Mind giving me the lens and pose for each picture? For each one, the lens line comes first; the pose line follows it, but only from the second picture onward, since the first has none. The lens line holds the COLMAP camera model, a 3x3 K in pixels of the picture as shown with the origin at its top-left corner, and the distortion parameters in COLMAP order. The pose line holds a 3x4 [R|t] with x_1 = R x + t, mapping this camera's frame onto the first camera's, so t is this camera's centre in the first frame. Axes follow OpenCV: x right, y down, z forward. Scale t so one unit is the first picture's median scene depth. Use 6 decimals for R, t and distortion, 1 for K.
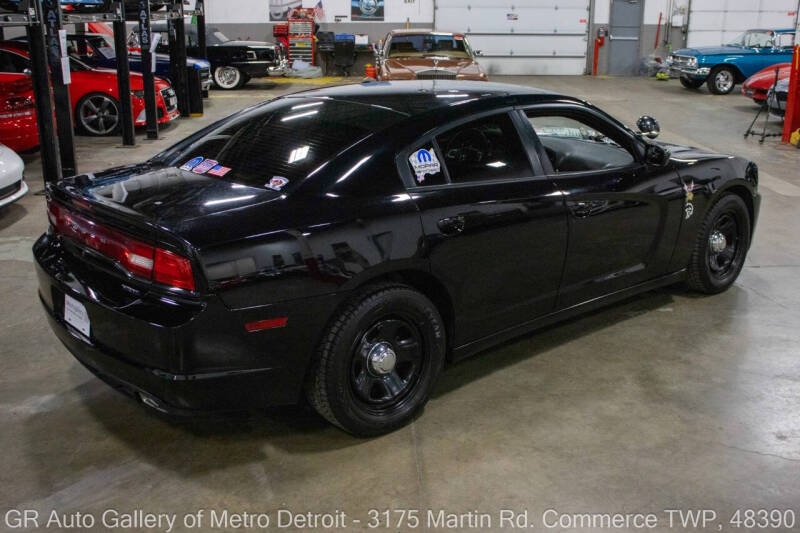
lens RADIAL K [[862.9, 0, 411.2], [0, 862.9, 266.9], [0, 0, 1]] dist [-0.075155, -0.000368]
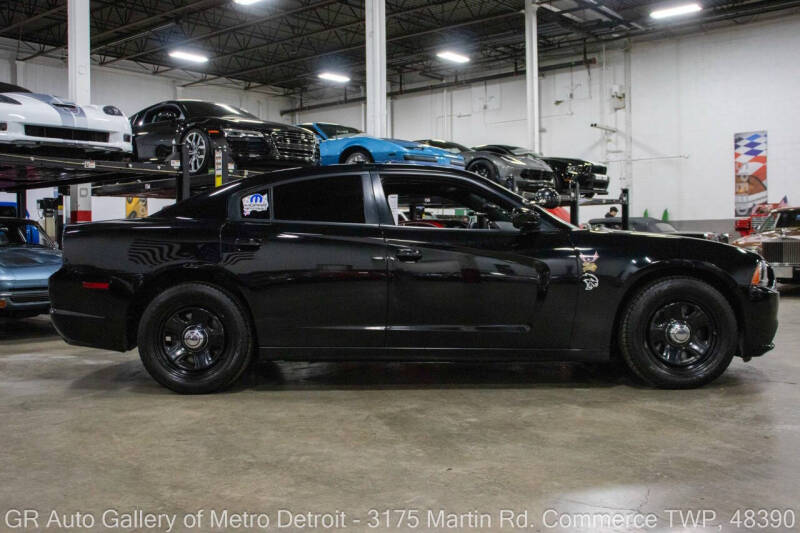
lens RADIAL K [[791.8, 0, 400.0], [0, 791.8, 266.5], [0, 0, 1]] dist [-0.065292, 0.026526]
pose [[0.730488, 0.009311, -0.682862, 0.809730], [-0.186571, 0.964591, -0.186431, 0.129852], [0.656947, 0.263587, 0.706359, 0.228269]]
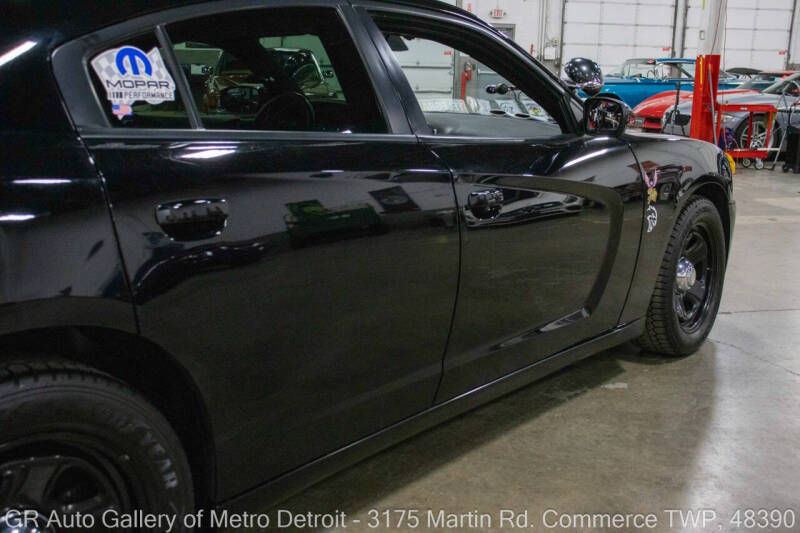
lens RADIAL K [[874.2, 0, 390.4], [0, 874.2, 250.5], [0, 0, 1]] dist [-0.031576, -0.013979]
pose [[0.991418, -0.014206, 0.129956, 0.065733], [0.025828, 0.995768, -0.088194, 0.005442], [-0.128153, 0.090794, 0.987590, 0.438770]]
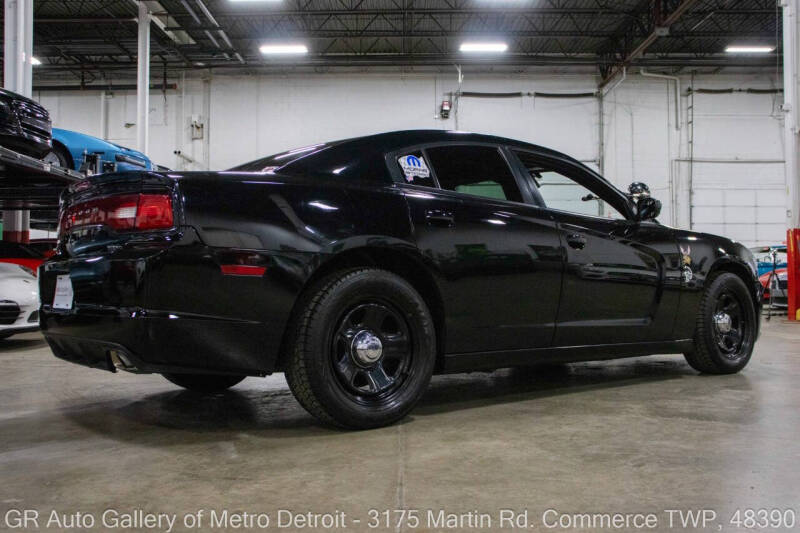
lens RADIAL K [[791.8, 0, 400.0], [0, 791.8, 266.5], [0, 0, 1]] dist [-0.065292, 0.026526]
pose [[0.998247, -0.007421, -0.058711, 0.041977], [-0.011305, 0.949921, -0.312286, 0.226497], [0.058088, 0.312402, 0.948172, 0.104455]]
